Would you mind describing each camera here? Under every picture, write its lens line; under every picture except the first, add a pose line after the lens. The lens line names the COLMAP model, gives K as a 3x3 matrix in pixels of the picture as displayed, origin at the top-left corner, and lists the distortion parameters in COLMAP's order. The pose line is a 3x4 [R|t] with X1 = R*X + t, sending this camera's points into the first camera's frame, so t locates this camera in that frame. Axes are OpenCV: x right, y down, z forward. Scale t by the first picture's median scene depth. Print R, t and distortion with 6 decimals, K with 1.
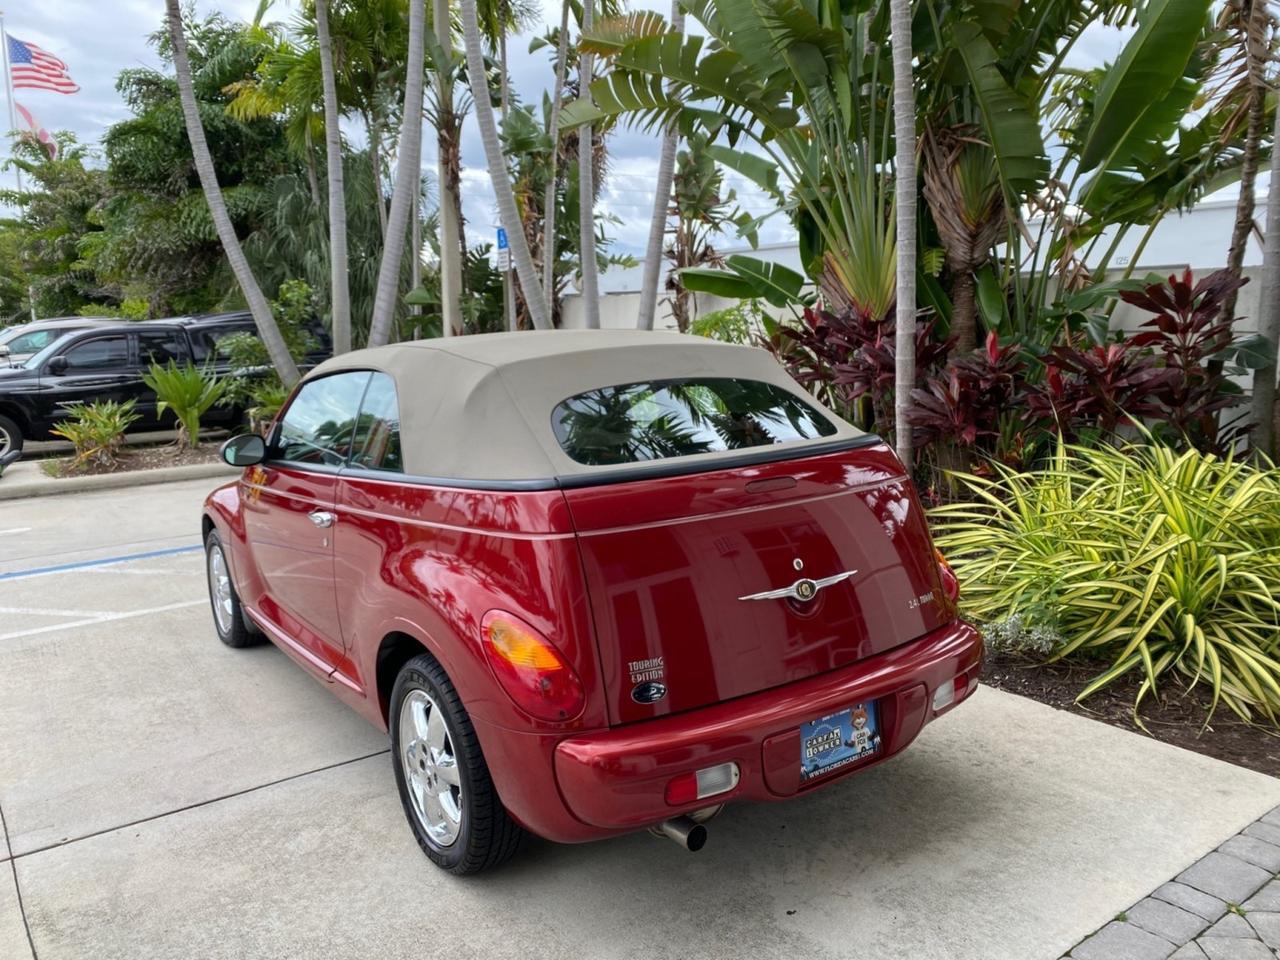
lens RADIAL K [[976.0, 0, 635.1], [0, 976.0, 476.5], [0, 0, 1]] dist [0.015084, -0.013897]
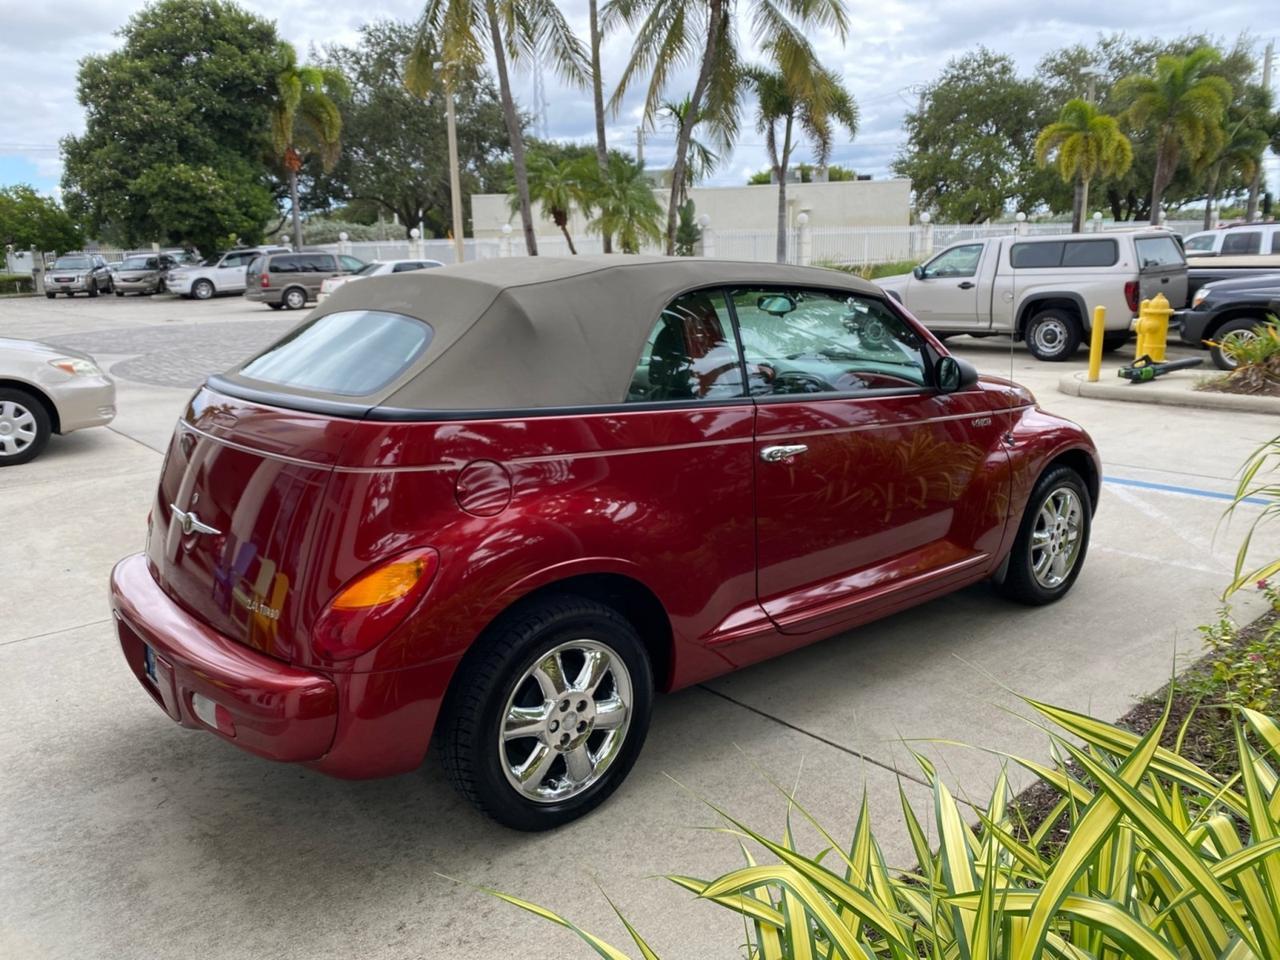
lens RADIAL K [[976.0, 0, 634.2], [0, 976.0, 471.0], [0, 0, 1]] dist [0.015084, -0.013897]
pose [[0.097009, 0.233312, -0.967551, 0.831319], [-0.136964, 0.966016, 0.219210, -0.154916], [0.985814, 0.111255, 0.125668, 0.919000]]
